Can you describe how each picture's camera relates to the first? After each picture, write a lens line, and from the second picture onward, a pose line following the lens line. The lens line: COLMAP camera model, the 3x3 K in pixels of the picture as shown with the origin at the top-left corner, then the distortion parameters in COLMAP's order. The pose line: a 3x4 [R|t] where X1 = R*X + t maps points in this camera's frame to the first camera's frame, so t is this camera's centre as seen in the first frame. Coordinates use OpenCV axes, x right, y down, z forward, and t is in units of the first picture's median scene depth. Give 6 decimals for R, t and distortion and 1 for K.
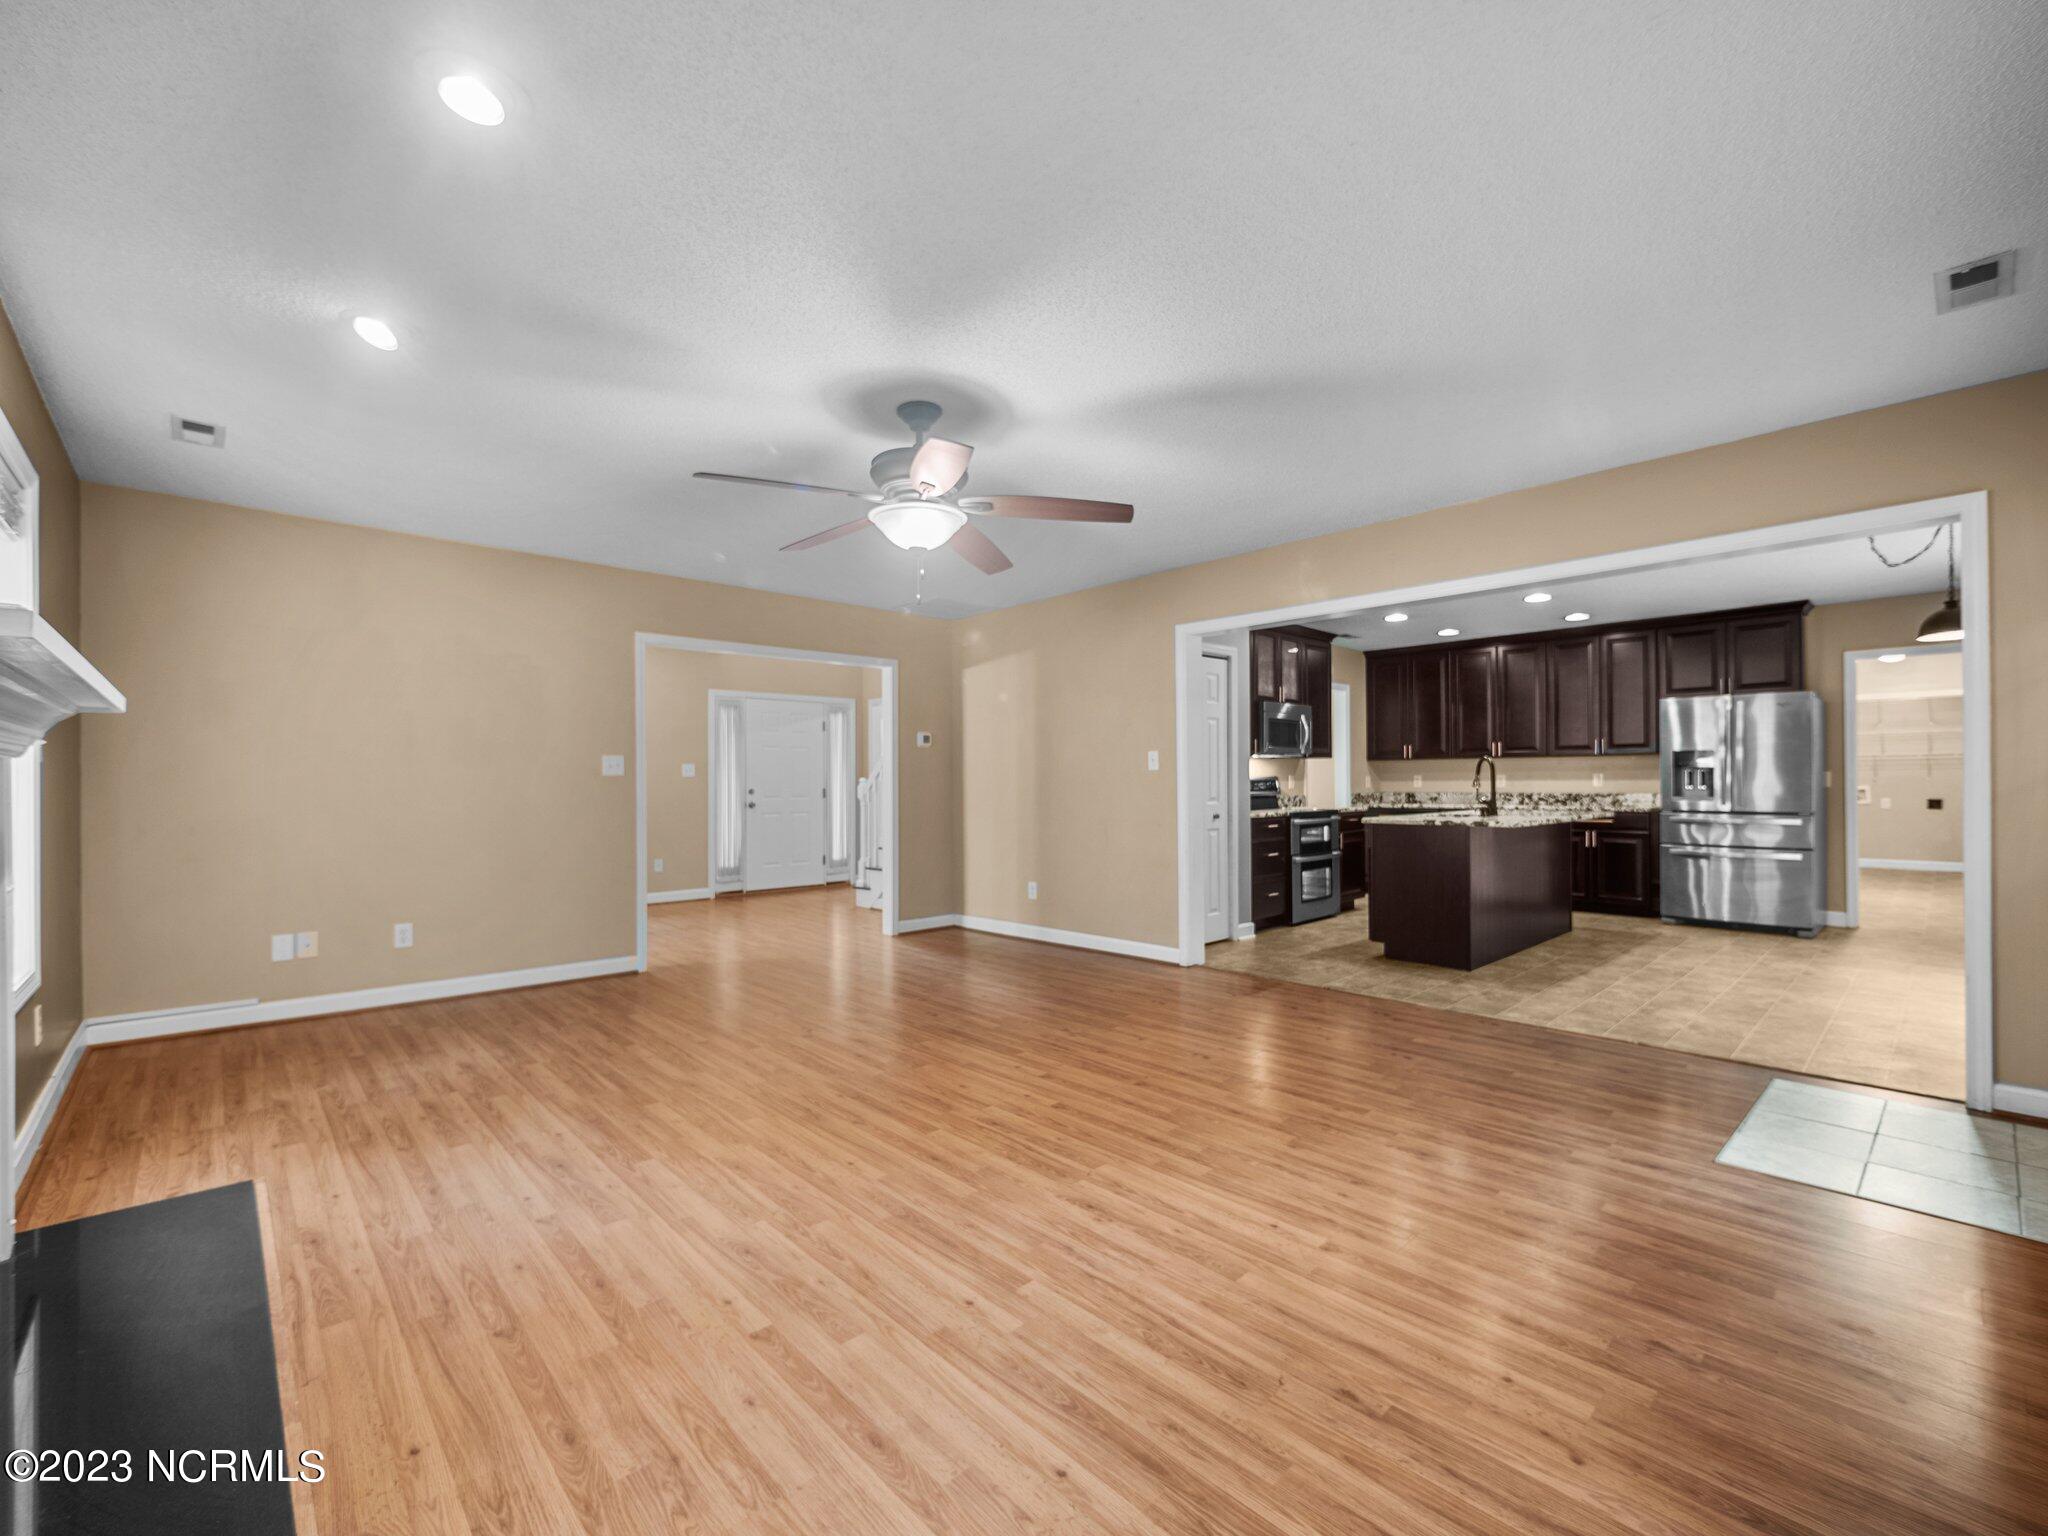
lens RADIAL K [[893.1, 0, 1036.7], [0, 893.1, 765.6], [0, 0, 1]] dist [-0.002976, -0.000468]
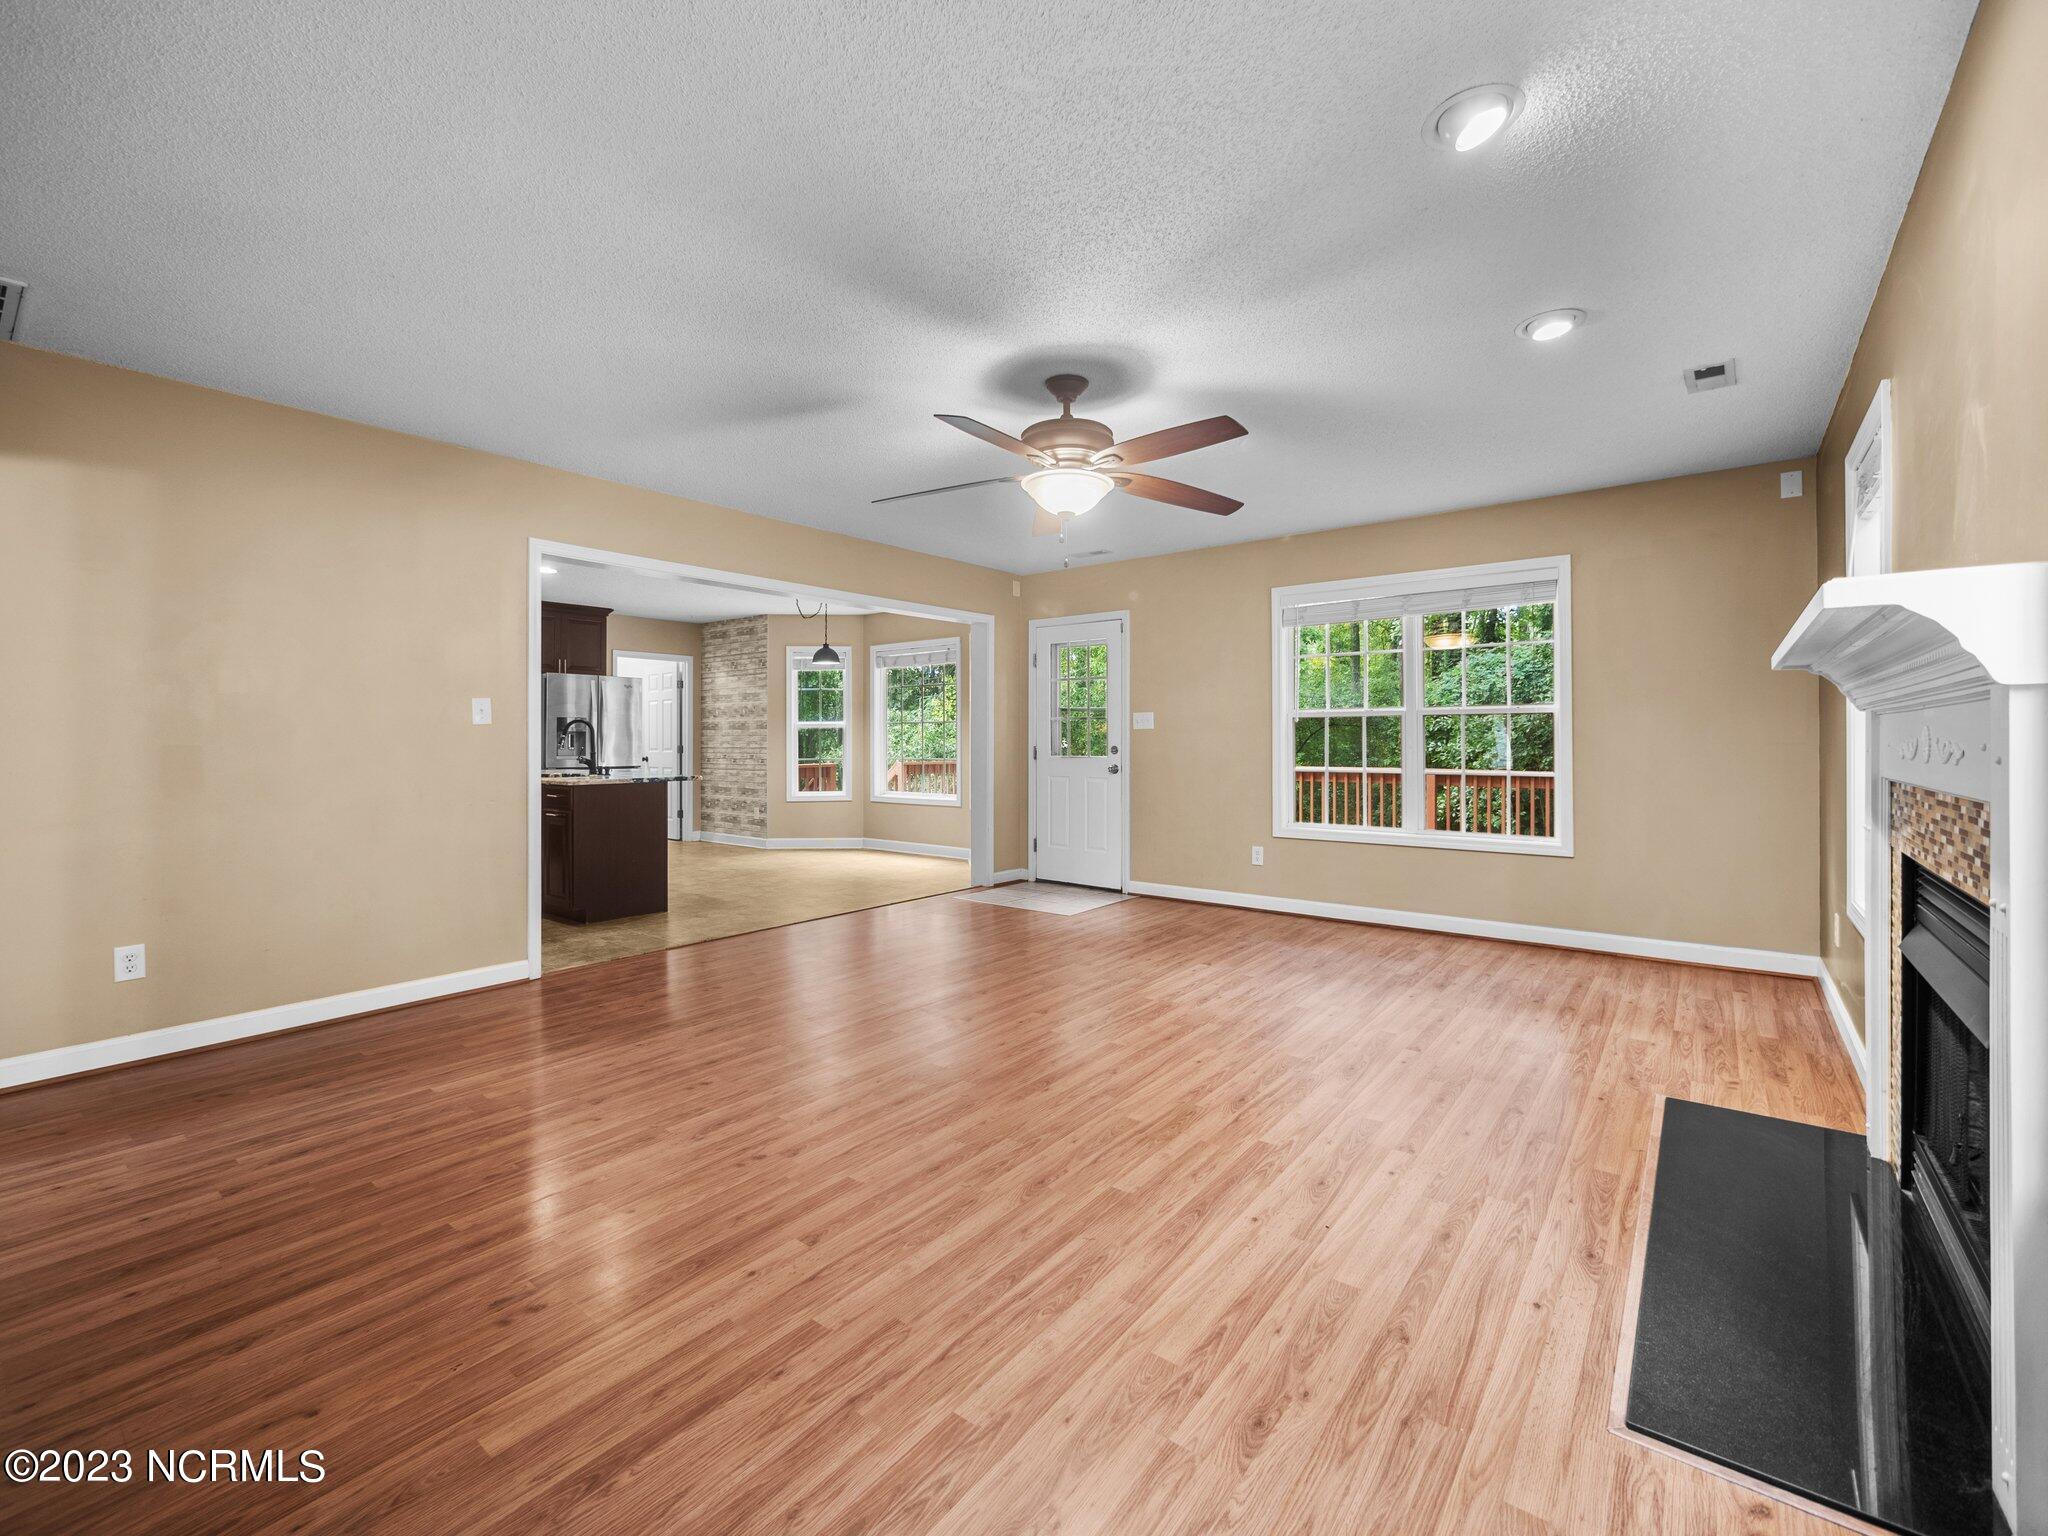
lens RADIAL K [[893.1, 0, 1037.8], [0, 893.1, 763.5], [0, 0, 1]] dist [-0.002976, -0.000468]
pose [[-0.176148, -0.018384, 0.984192, -1.368731], [-0.014155, 0.999770, 0.016142, 0.042386], [-0.984262, -0.011088, -0.176367, 1.478710]]
